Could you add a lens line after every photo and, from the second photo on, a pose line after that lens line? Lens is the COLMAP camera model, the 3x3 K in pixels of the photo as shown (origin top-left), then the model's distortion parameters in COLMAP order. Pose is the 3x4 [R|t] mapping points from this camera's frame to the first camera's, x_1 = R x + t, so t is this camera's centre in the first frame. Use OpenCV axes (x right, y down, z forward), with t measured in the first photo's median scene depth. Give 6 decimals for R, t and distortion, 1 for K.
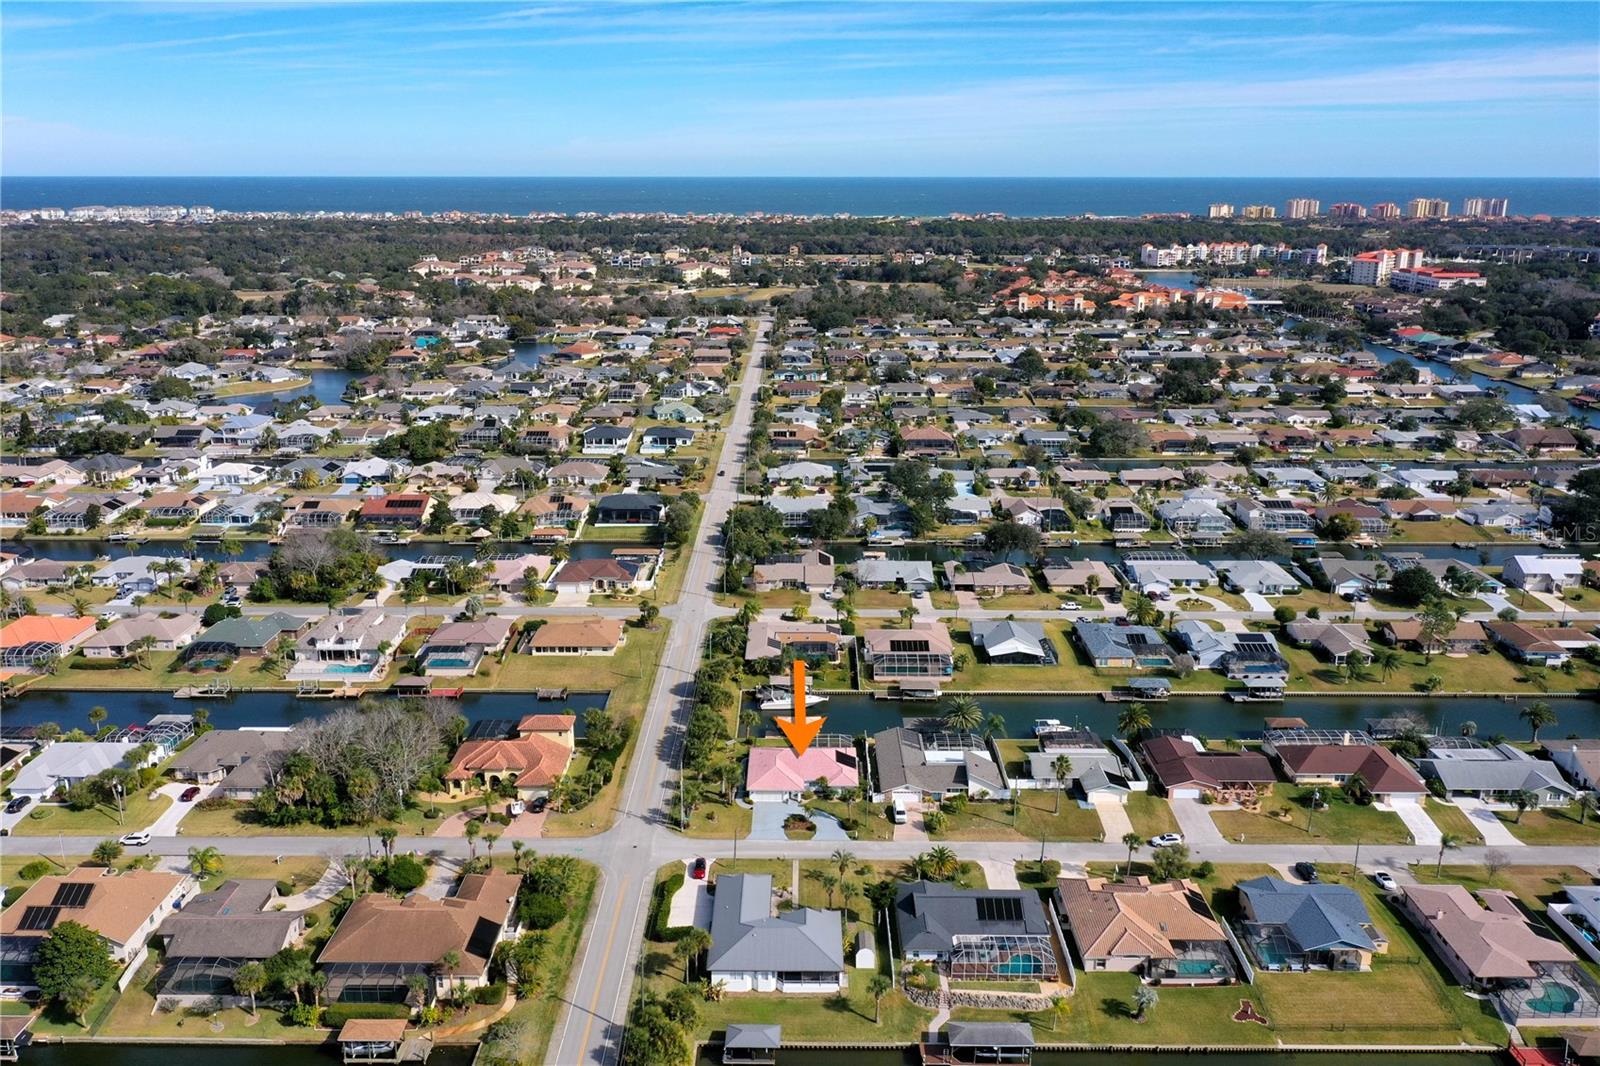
lens RADIAL K [[1267.5, 0, 790.8], [0, 1267.5, 573.9], [0, 0, 1]] dist [0.010033, -0.003469]
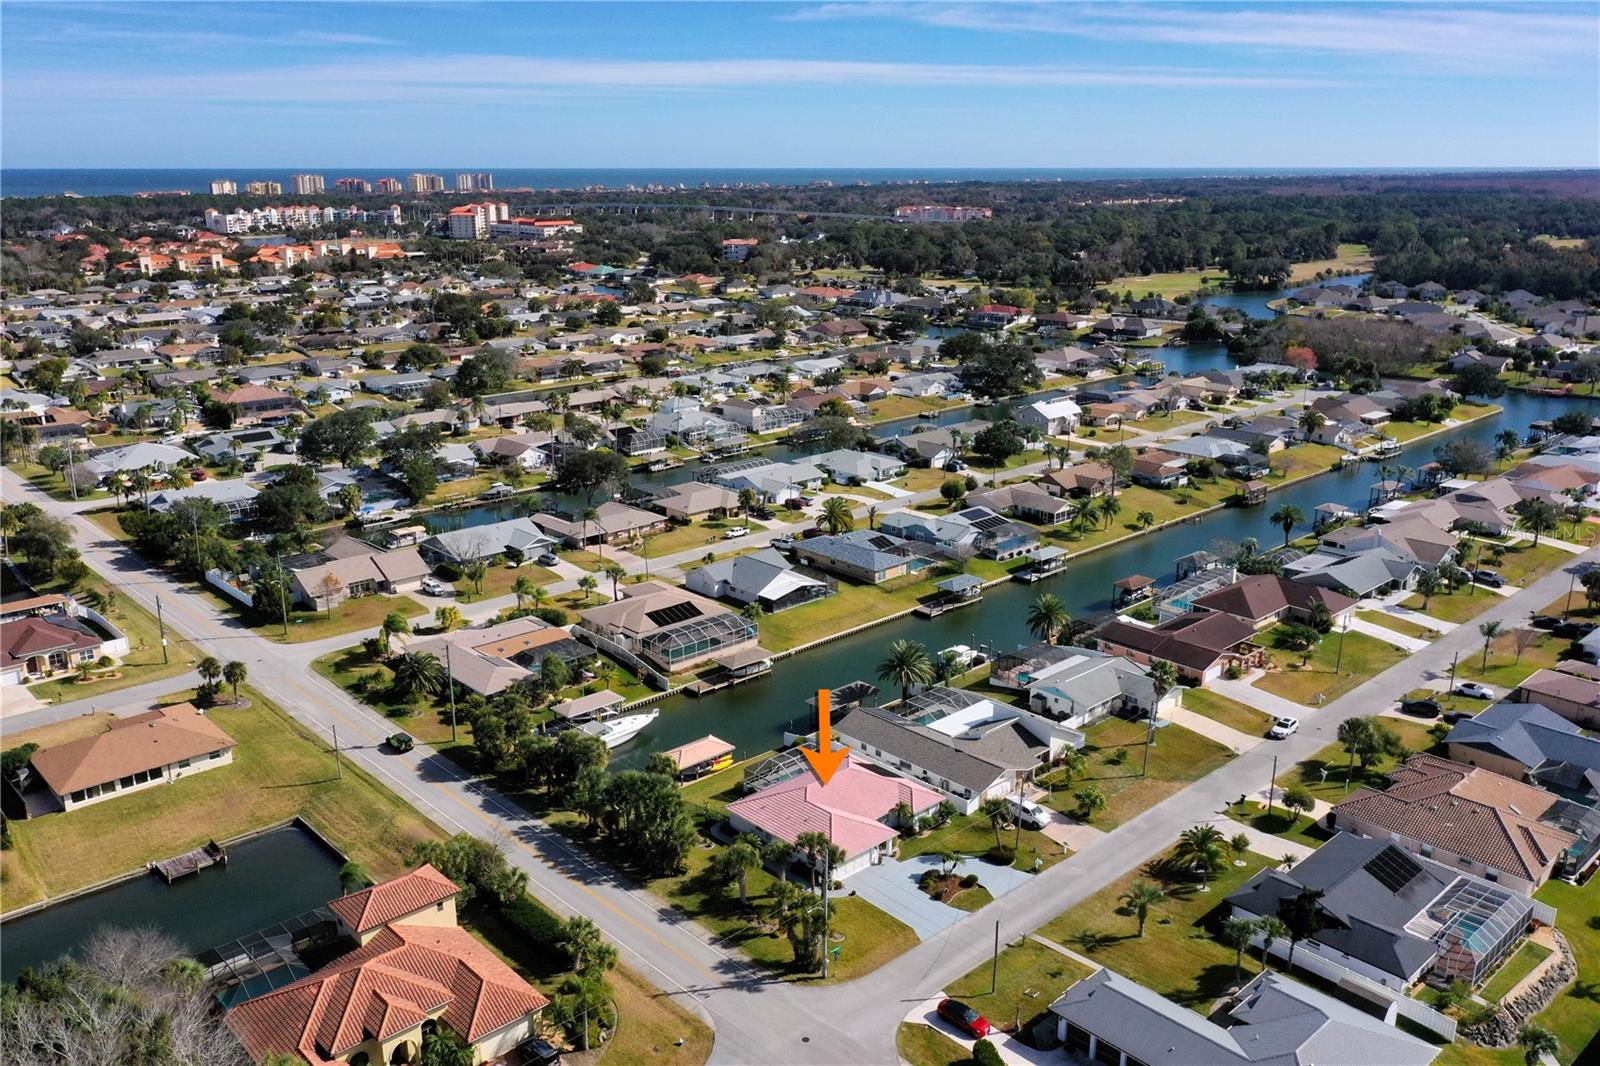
lens RADIAL K [[1290.6, 0, 786.3], [0, 1290.6, 534.6], [0, 0, 1]] dist [0.007688, -0.000990]
pose [[0.726762, -0.190783, 0.659863, -0.312773], [0.209298, 0.976479, 0.051807, -0.008687], [-0.654226, 0.100457, 0.749598, 0.429060]]
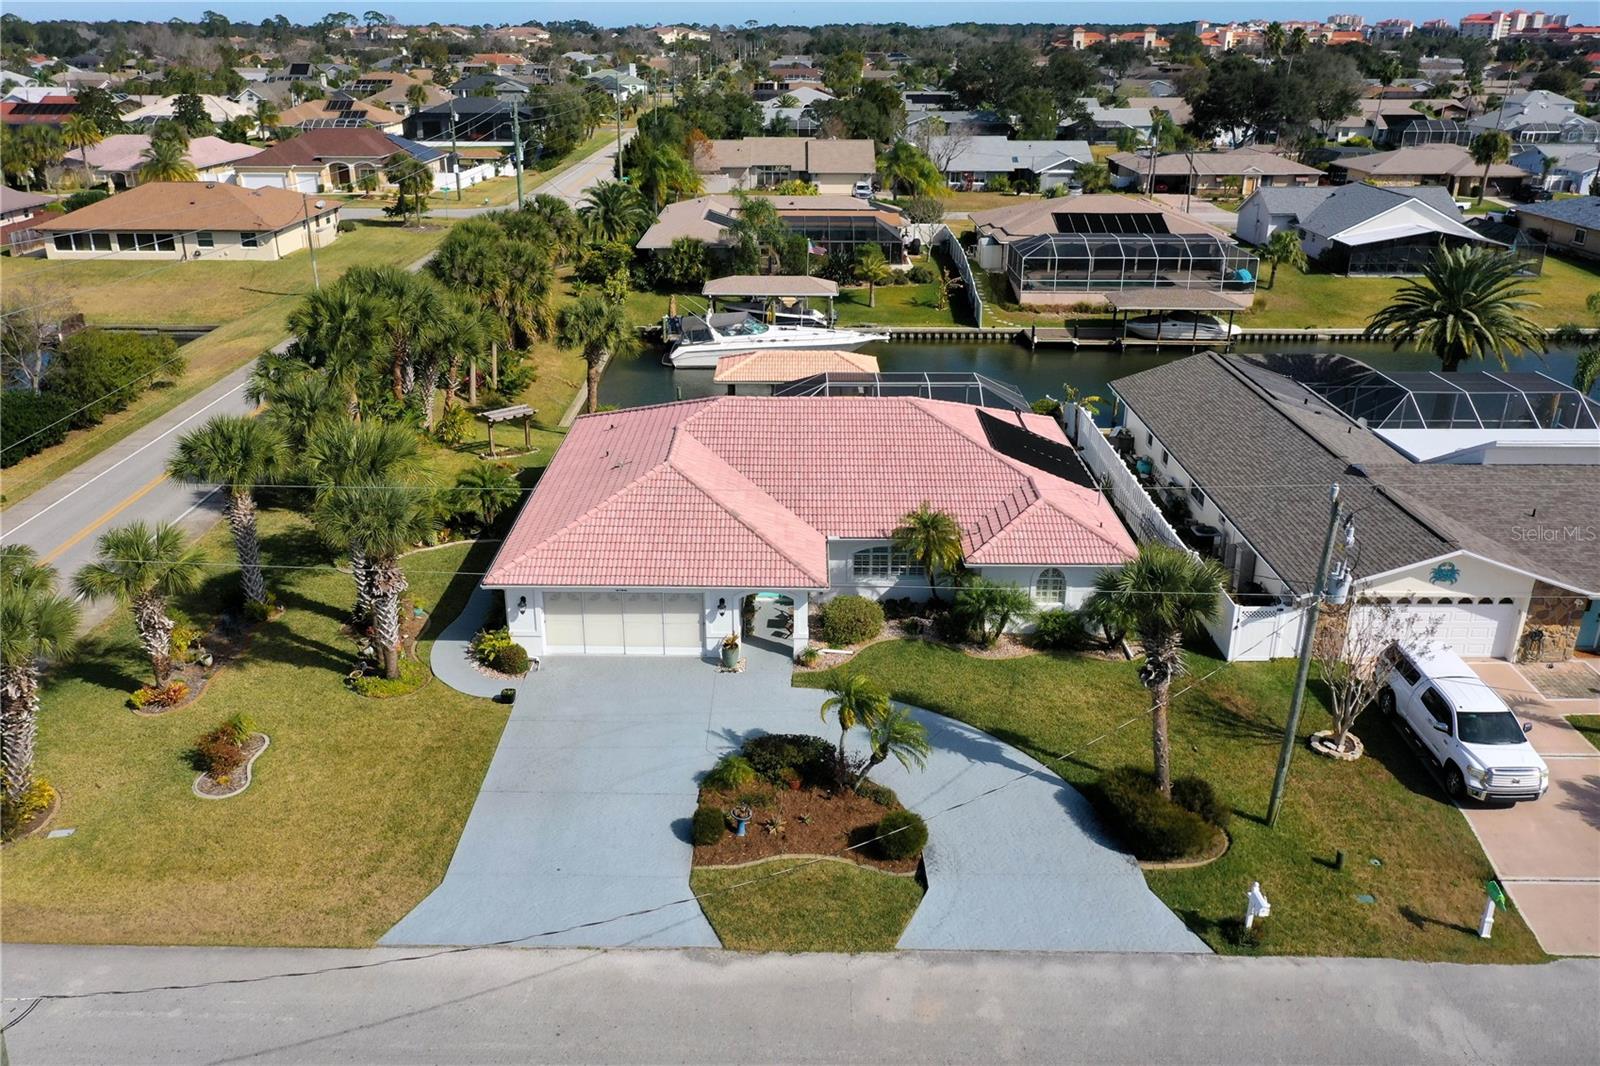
lens RADIAL K [[1263.4, 0, 790.0], [0, 1263.4, 534.0], [0, 0, 1]] dist [0.003792, 0.000891]
pose [[0.999992, 0.000259, 0.004065, 0.003531], [-0.000545, 0.997515, 0.070451, 0.116567], [-0.004036, -0.070453, 0.997507, 0.640870]]
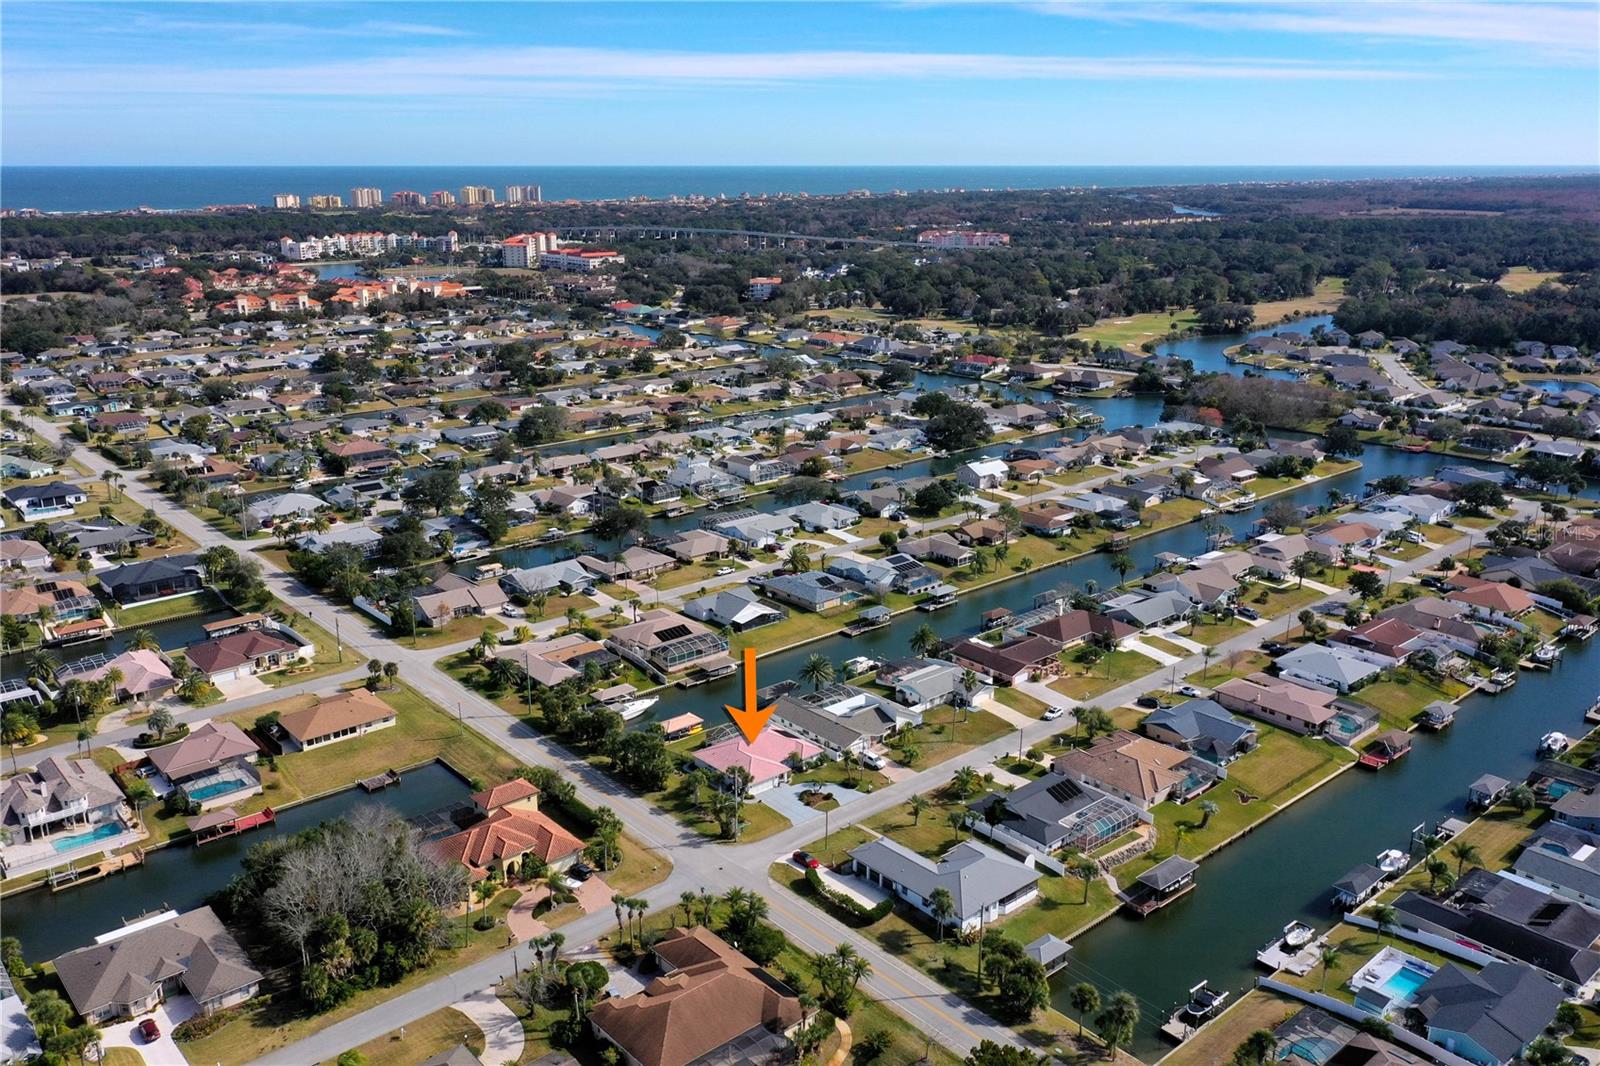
lens RADIAL K [[1290.6, 0, 786.3], [0, 1290.6, 534.6], [0, 0, 1]] dist [0.007688, -0.000990]
pose [[0.749491, -0.185938, 0.635366, -0.481143], [0.201450, 0.978289, 0.048659, -0.052975], [-0.630619, 0.091525, 0.770677, 0.131488]]
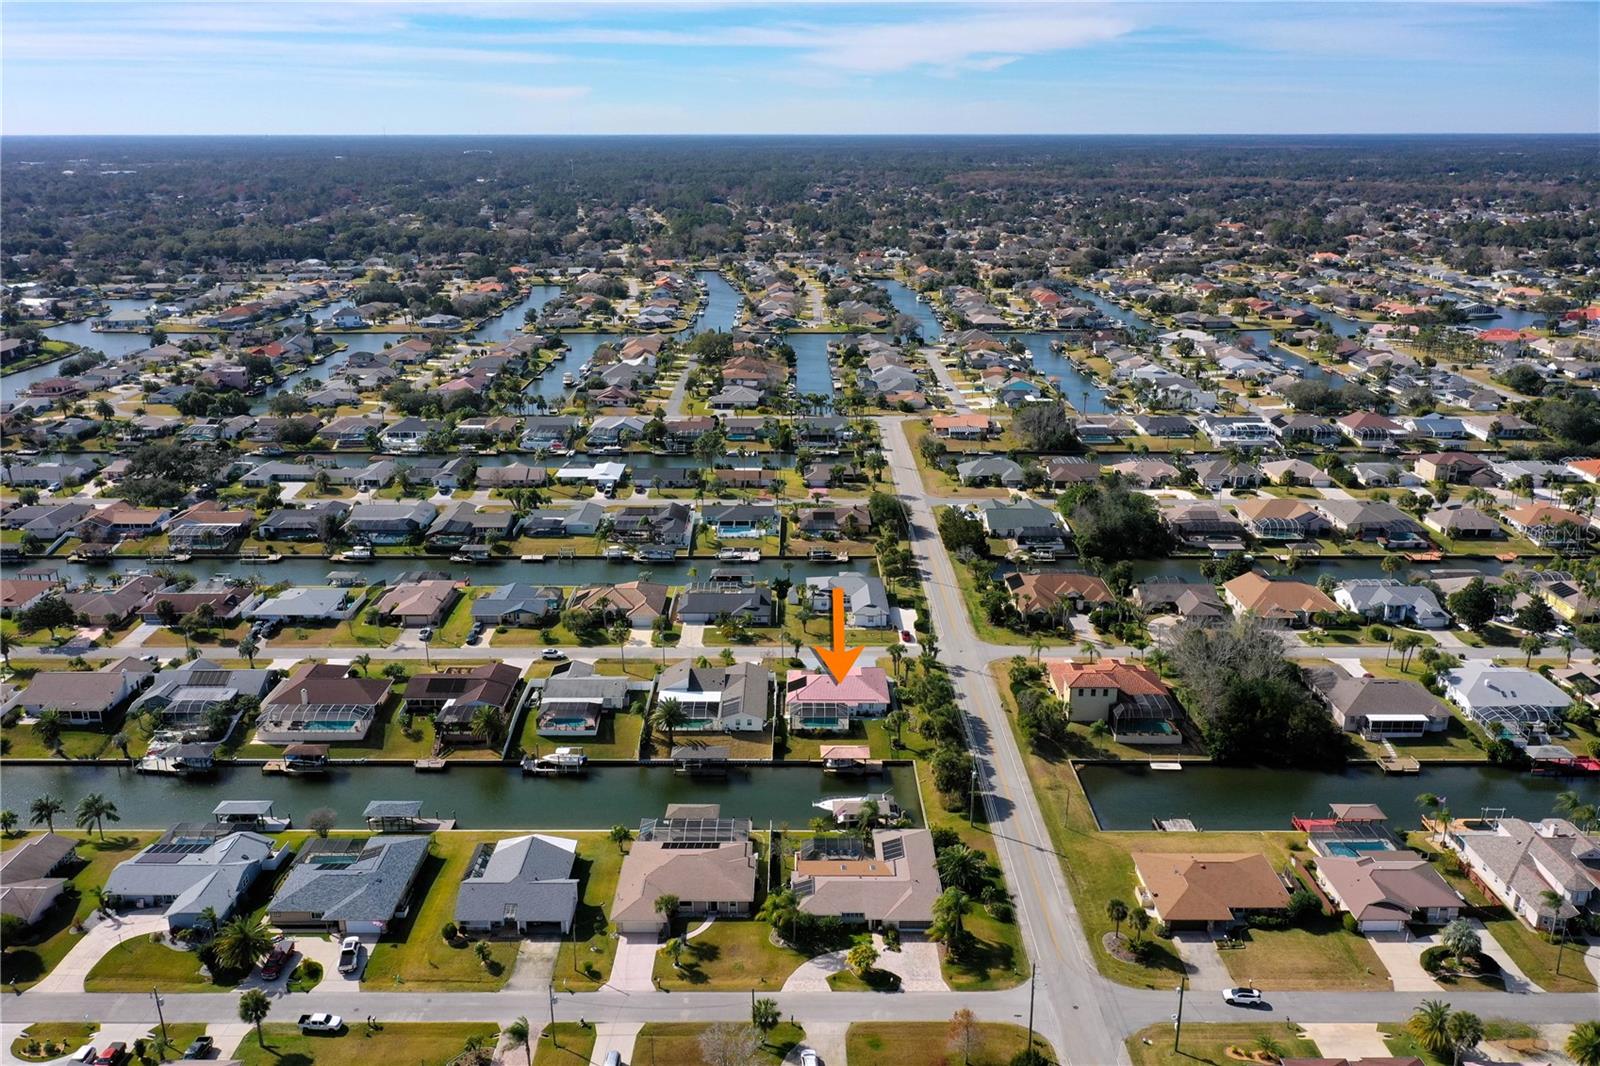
lens RADIAL K [[1267.5, 0, 790.8], [0, 1267.5, 573.9], [0, 0, 1]] dist [0.010033, -0.003469]
pose [[-0.999977, 0.002405, -0.006337, 0.044200], [-0.001882, 0.799651, 0.600462, -0.457898], [0.006512, 0.600460, -0.799628, 1.439673]]
